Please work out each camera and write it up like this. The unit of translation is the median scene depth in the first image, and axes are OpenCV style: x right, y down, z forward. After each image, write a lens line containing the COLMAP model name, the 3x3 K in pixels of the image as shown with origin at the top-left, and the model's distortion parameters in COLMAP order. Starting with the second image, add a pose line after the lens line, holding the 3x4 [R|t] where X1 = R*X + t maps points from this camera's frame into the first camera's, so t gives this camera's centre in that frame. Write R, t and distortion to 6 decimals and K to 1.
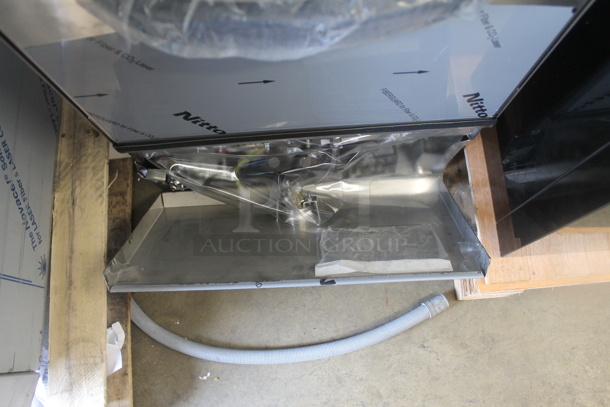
lens RADIAL K [[512.1, 0, 309.7], [0, 512.1, 201.6], [0, 0, 1]] dist [-0.153536, 0.116779]
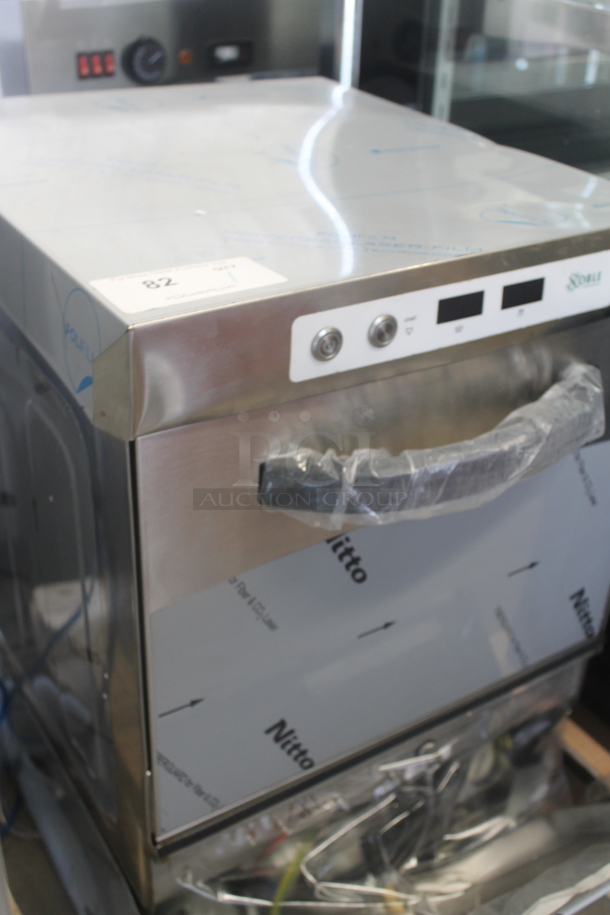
lens RADIAL K [[1042.7, 0, 305.0], [0, 1042.7, 457.5], [0, 0, 1]] dist [-0.029772, -0.010240]
pose [[0.878022, -0.208220, 0.430955, -0.550779], [0.447862, 0.675007, -0.586332, 0.315520], [-0.168811, 0.707821, 0.685924, -0.182138]]
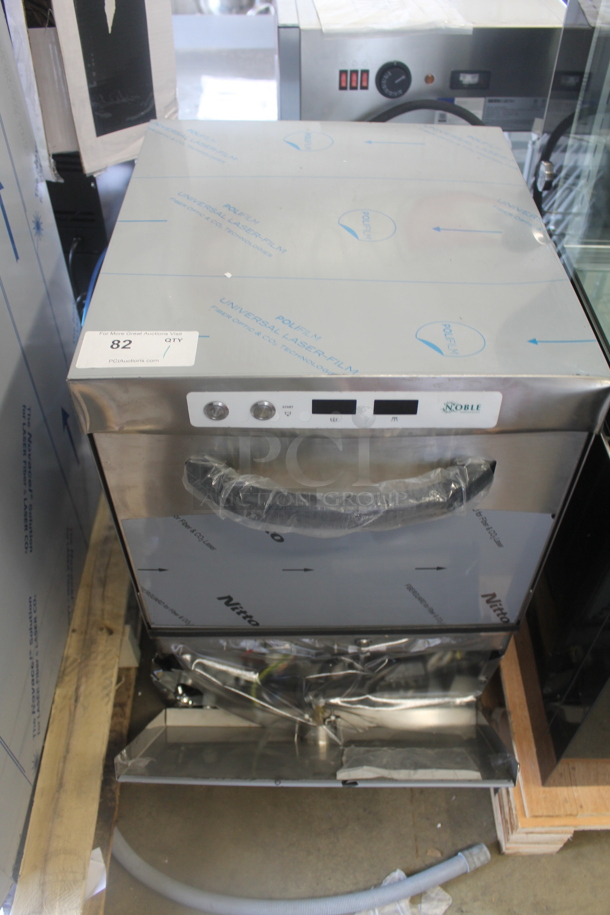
lens RADIAL K [[768.2, 0, 305.0], [0, 768.2, 457.5], [0, 0, 1]] dist [-0.153536, 0.116779]
pose [[0.997703, 0.053494, -0.041568, -0.019120], [-0.066815, 0.878335, -0.473353, 0.241530], [0.011189, 0.475043, 0.879892, -0.438897]]
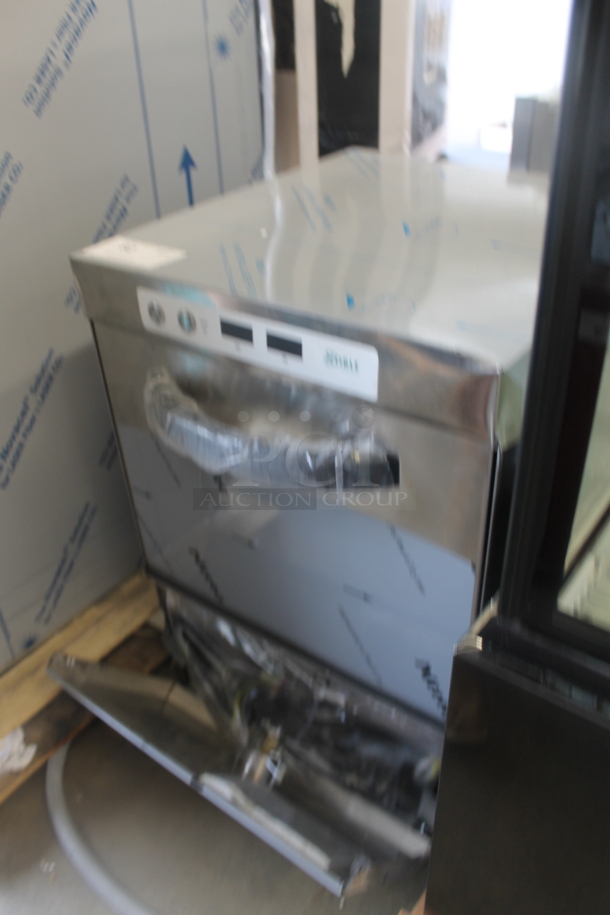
lens RADIAL K [[768.2, 0, 305.0], [0, 768.2, 457.5], [0, 0, 1]] dist [-0.153536, 0.116779]
pose [[0.752870, 0.336970, -0.565365, 0.590610], [-0.623150, 0.641408, -0.447526, 0.213558], [0.211826, 0.689236, 0.692880, -0.188173]]
